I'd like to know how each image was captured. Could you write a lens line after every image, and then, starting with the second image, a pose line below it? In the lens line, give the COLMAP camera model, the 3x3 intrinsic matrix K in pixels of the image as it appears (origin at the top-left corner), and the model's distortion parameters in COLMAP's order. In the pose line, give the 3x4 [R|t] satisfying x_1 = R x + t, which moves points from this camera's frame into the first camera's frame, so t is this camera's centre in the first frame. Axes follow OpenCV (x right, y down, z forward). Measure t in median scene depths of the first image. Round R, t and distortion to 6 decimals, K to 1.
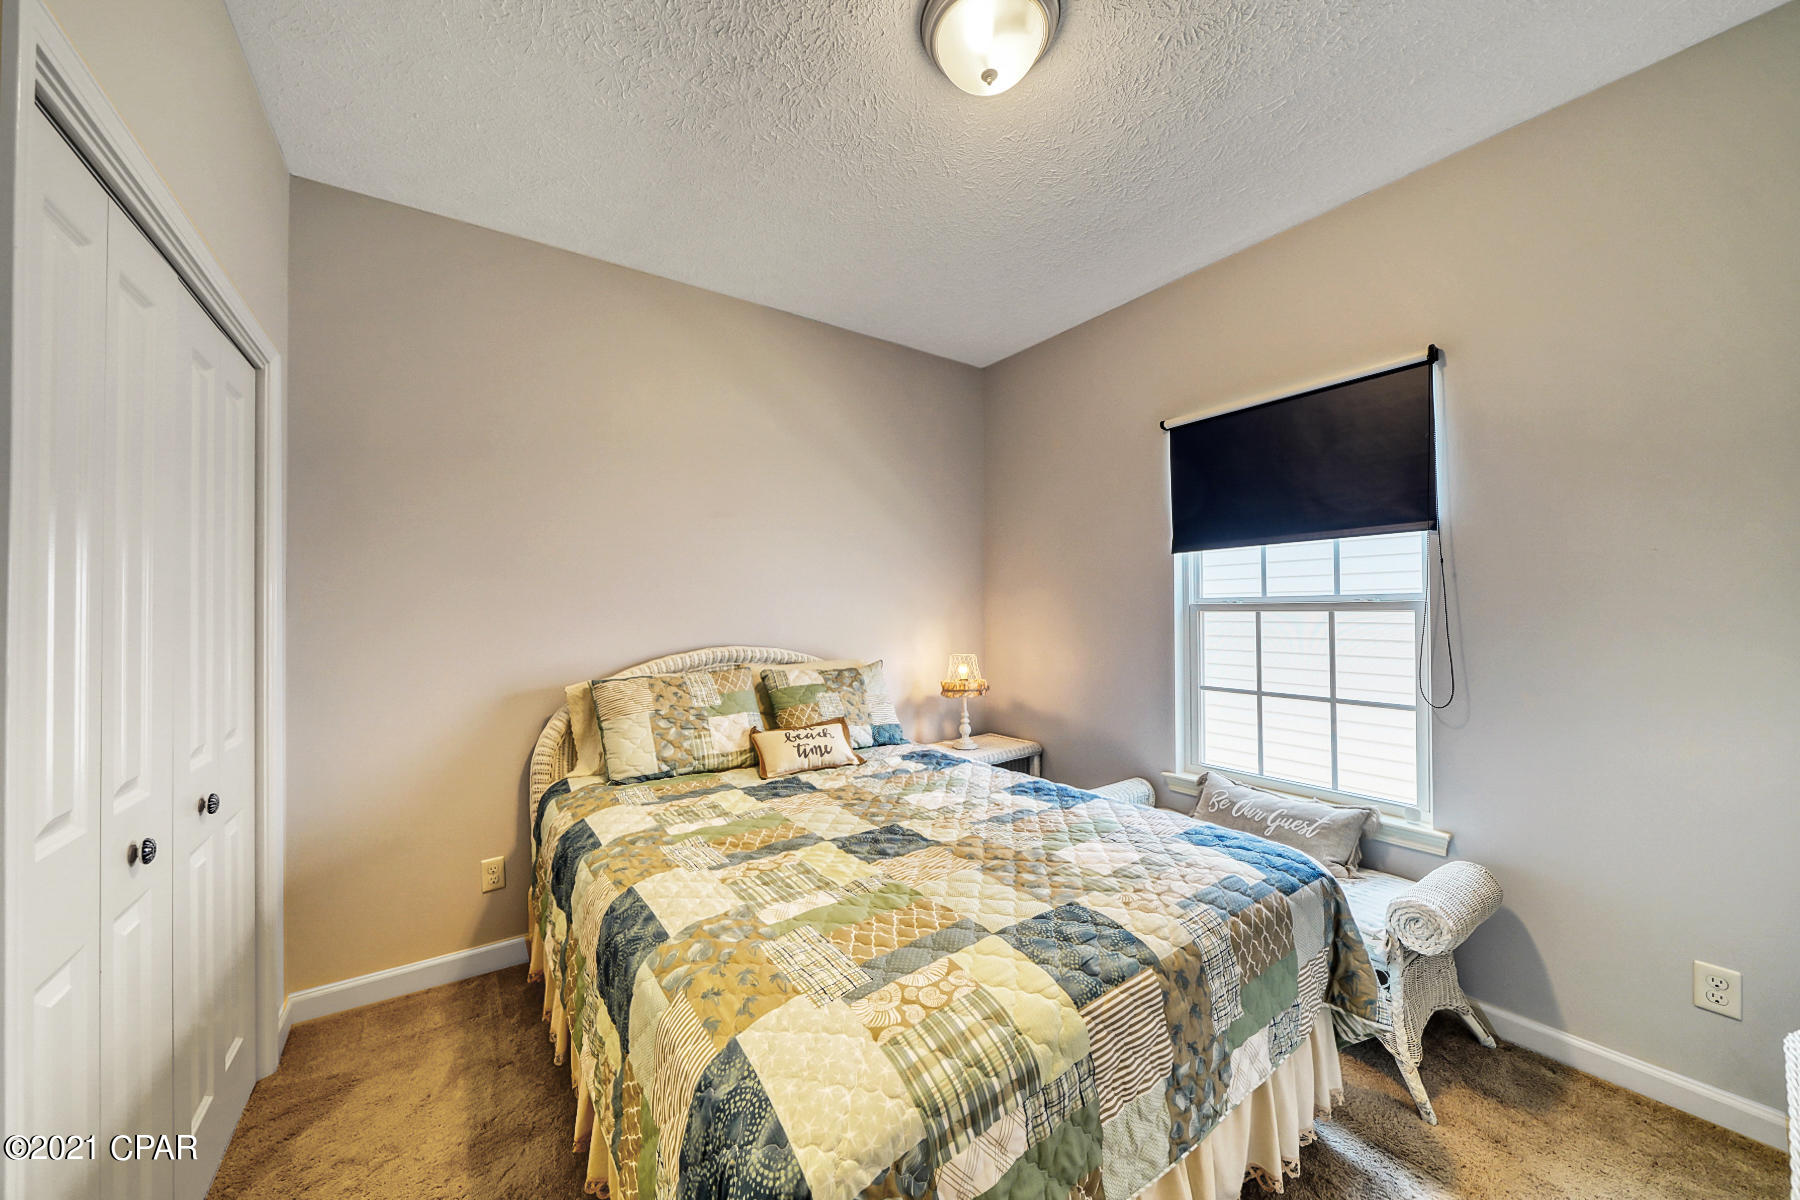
lens RADIAL K [[625.8, 0, 898.9], [0, 625.8, 600.4], [0, 0, 1]] dist [-0.006221, 0.000396]
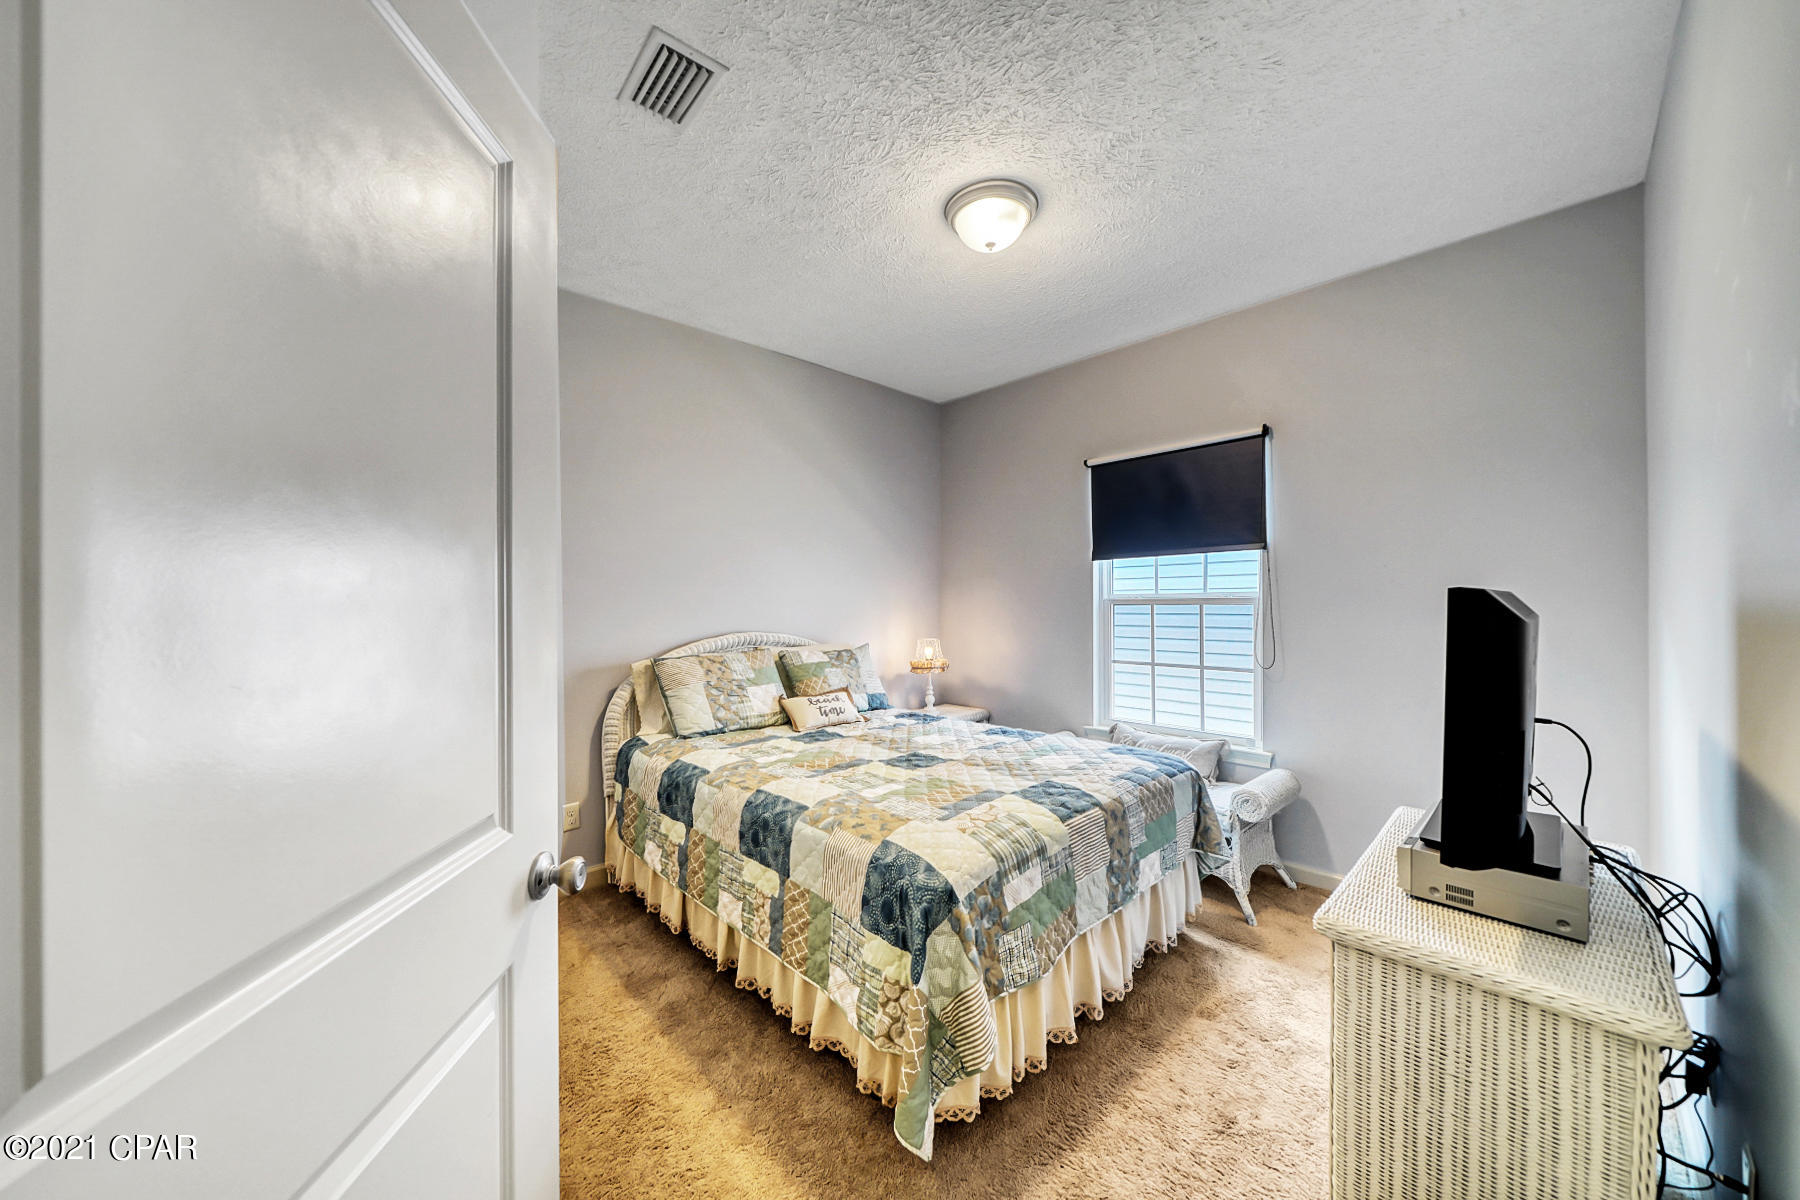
lens RADIAL K [[625.8, 0, 899.5], [0, 625.8, 600.9], [0, 0, 1]] dist [-0.006221, 0.000396]
pose [[0.989667, 0.003308, 0.143349, -0.250660], [-0.004683, 0.999946, 0.009256, -0.000567], [-0.143311, -0.009832, 0.989629, -0.406460]]
